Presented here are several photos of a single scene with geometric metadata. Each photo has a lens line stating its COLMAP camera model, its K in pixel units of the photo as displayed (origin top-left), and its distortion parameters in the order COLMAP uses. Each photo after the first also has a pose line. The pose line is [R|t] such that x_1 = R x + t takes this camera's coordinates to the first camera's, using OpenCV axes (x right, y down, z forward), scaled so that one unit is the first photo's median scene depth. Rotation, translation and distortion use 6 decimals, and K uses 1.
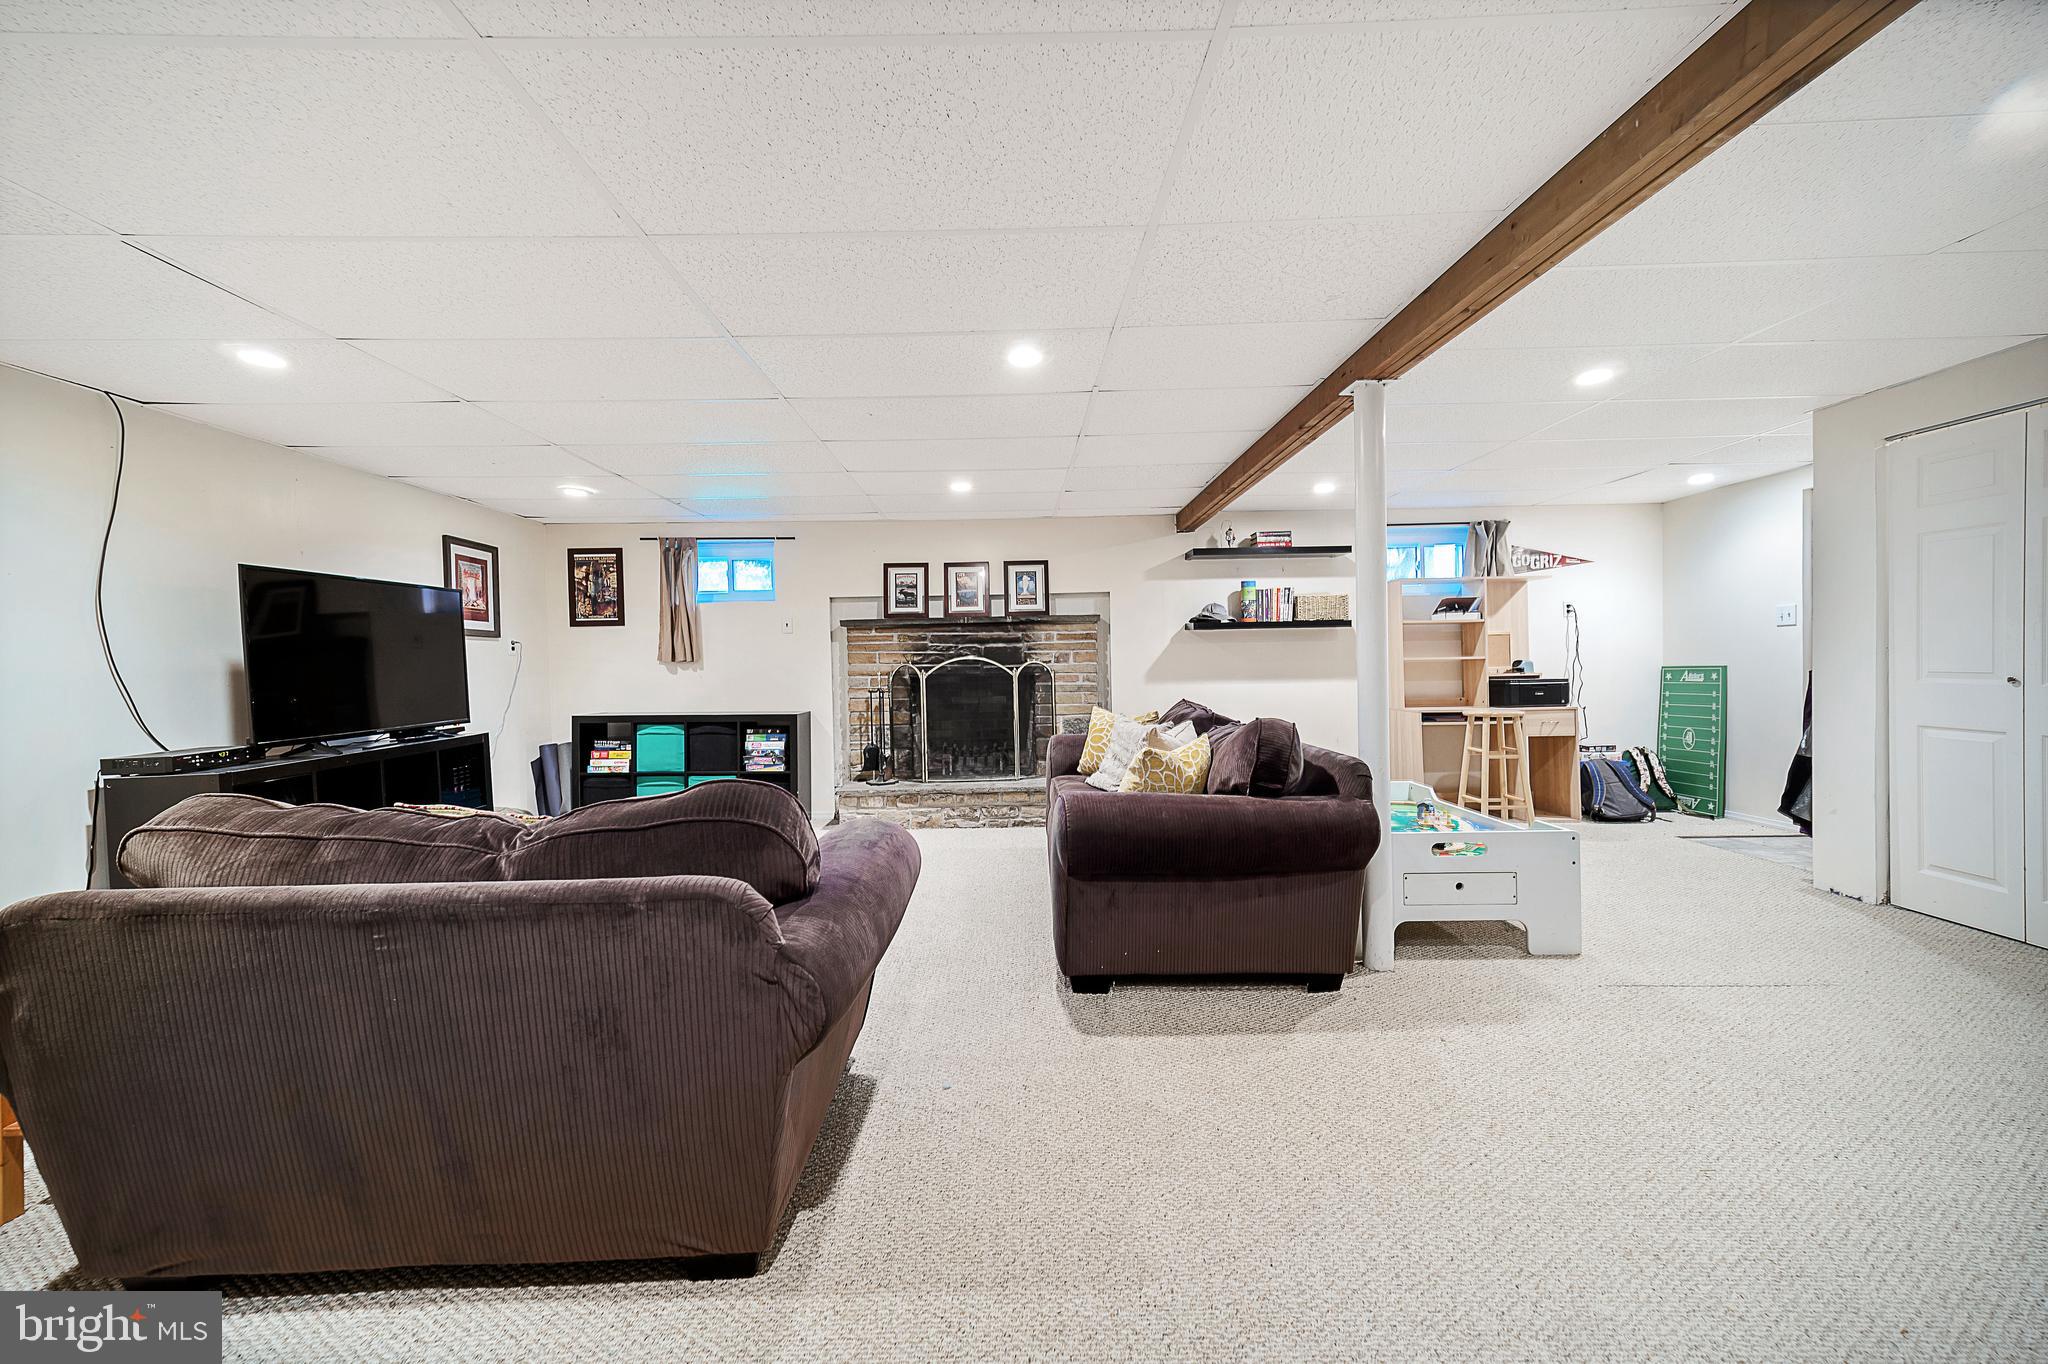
lens RADIAL K [[811.6, 0, 1020.8], [0, 811.6, 666.1], [0, 0, 1]] dist [0.029663, 0.000016]
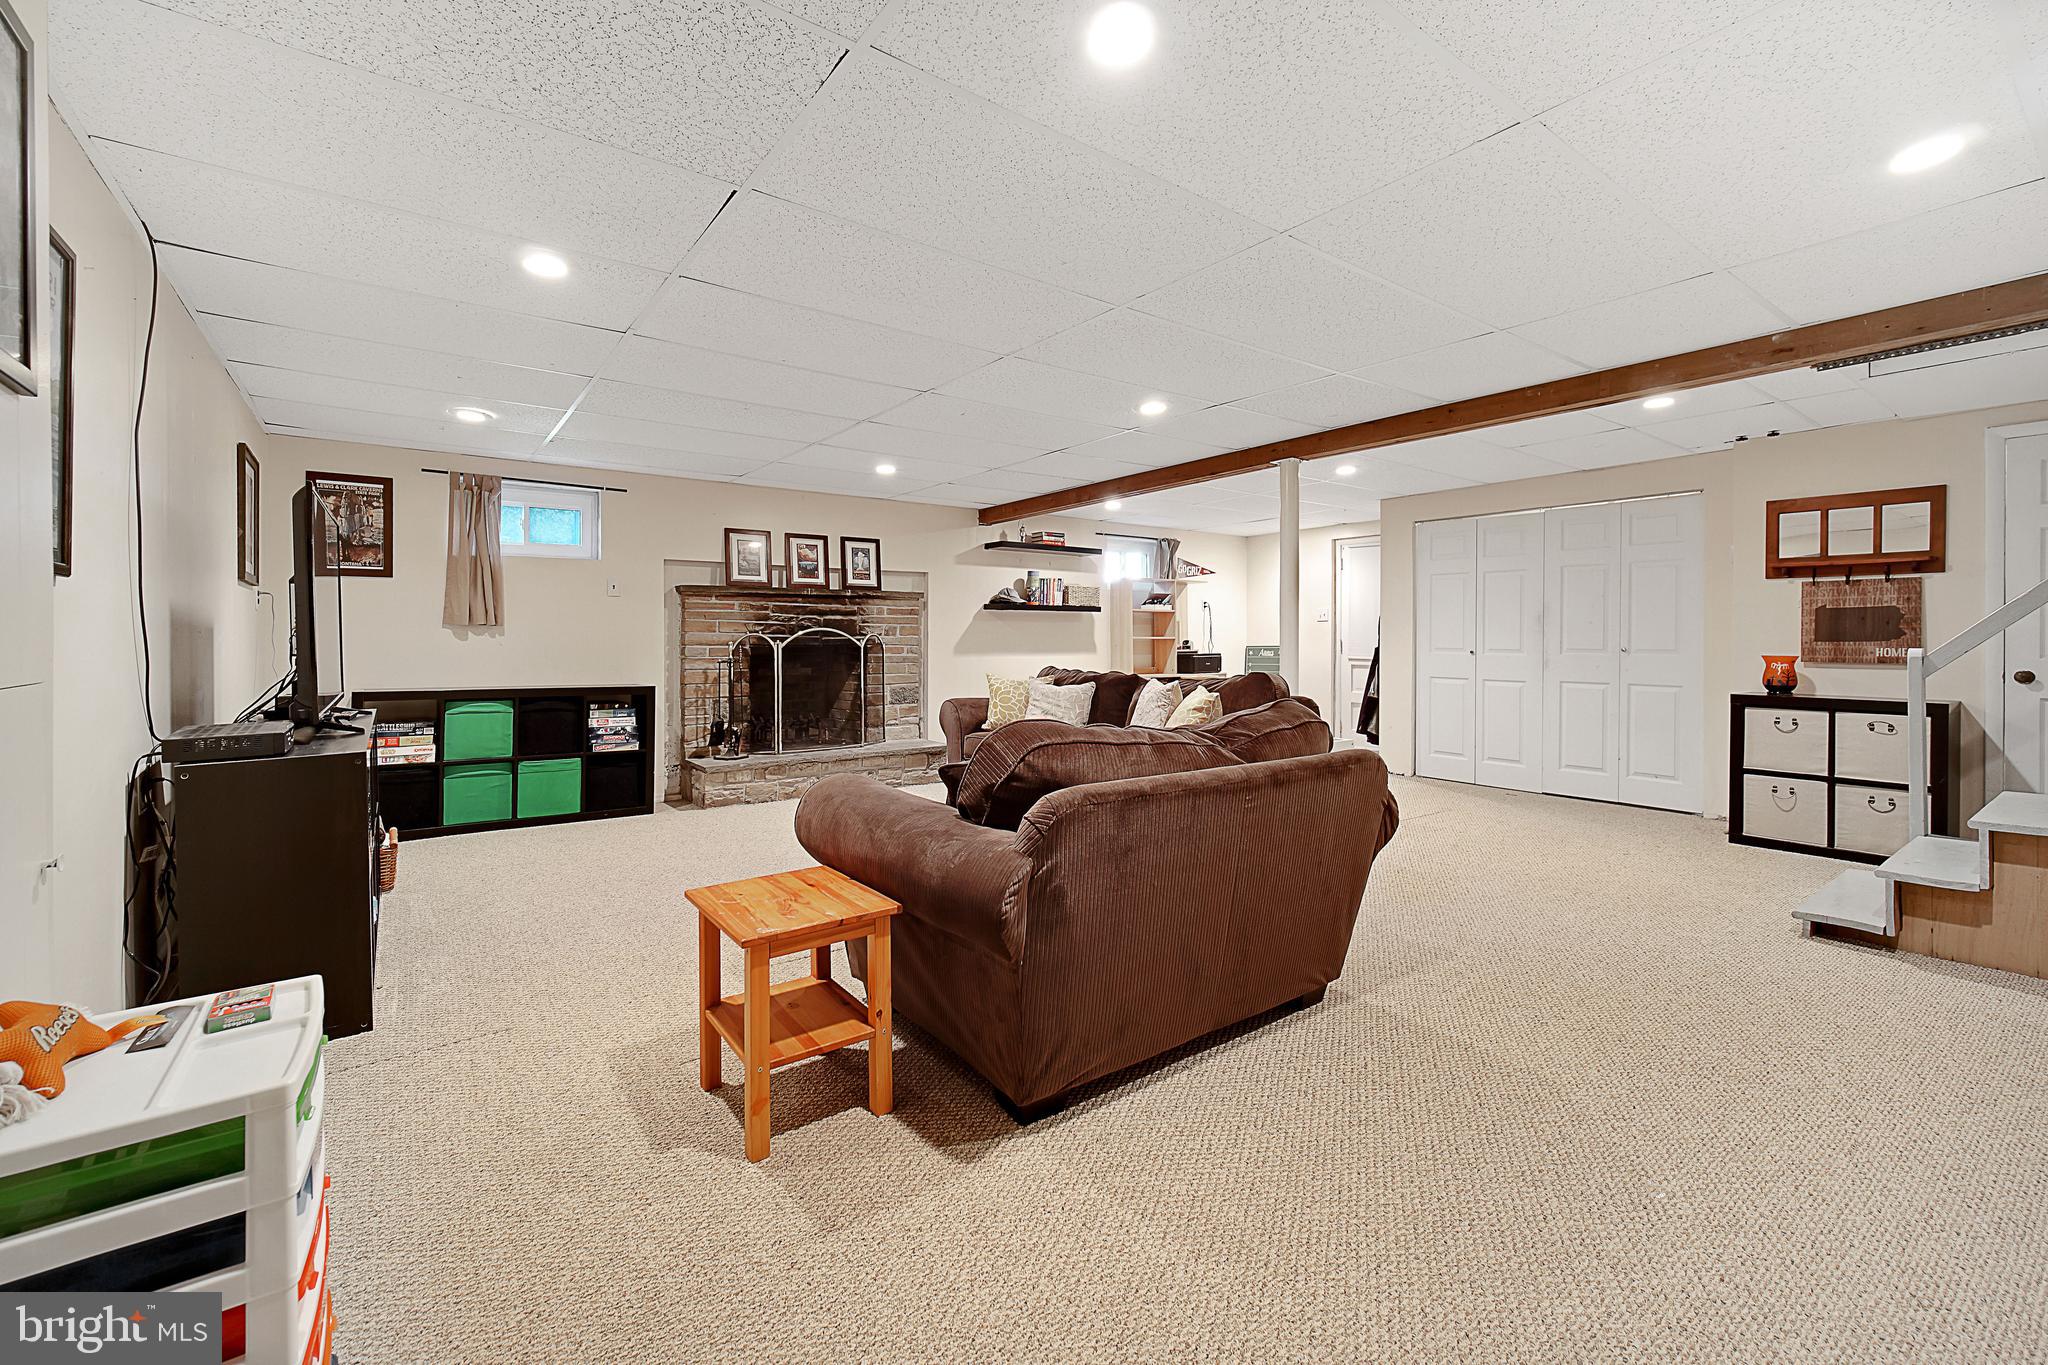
lens RADIAL K [[843.7, 0, 1024.0], [0, 843.7, 625.0], [0, 0, 1]] dist [0.011783, 0.000004]
pose [[0.815320, 0.026939, 0.578384, -0.454971], [-0.012592, 0.999506, -0.028802, 0.011779], [-0.578874, 0.016200, 0.815256, -0.011717]]
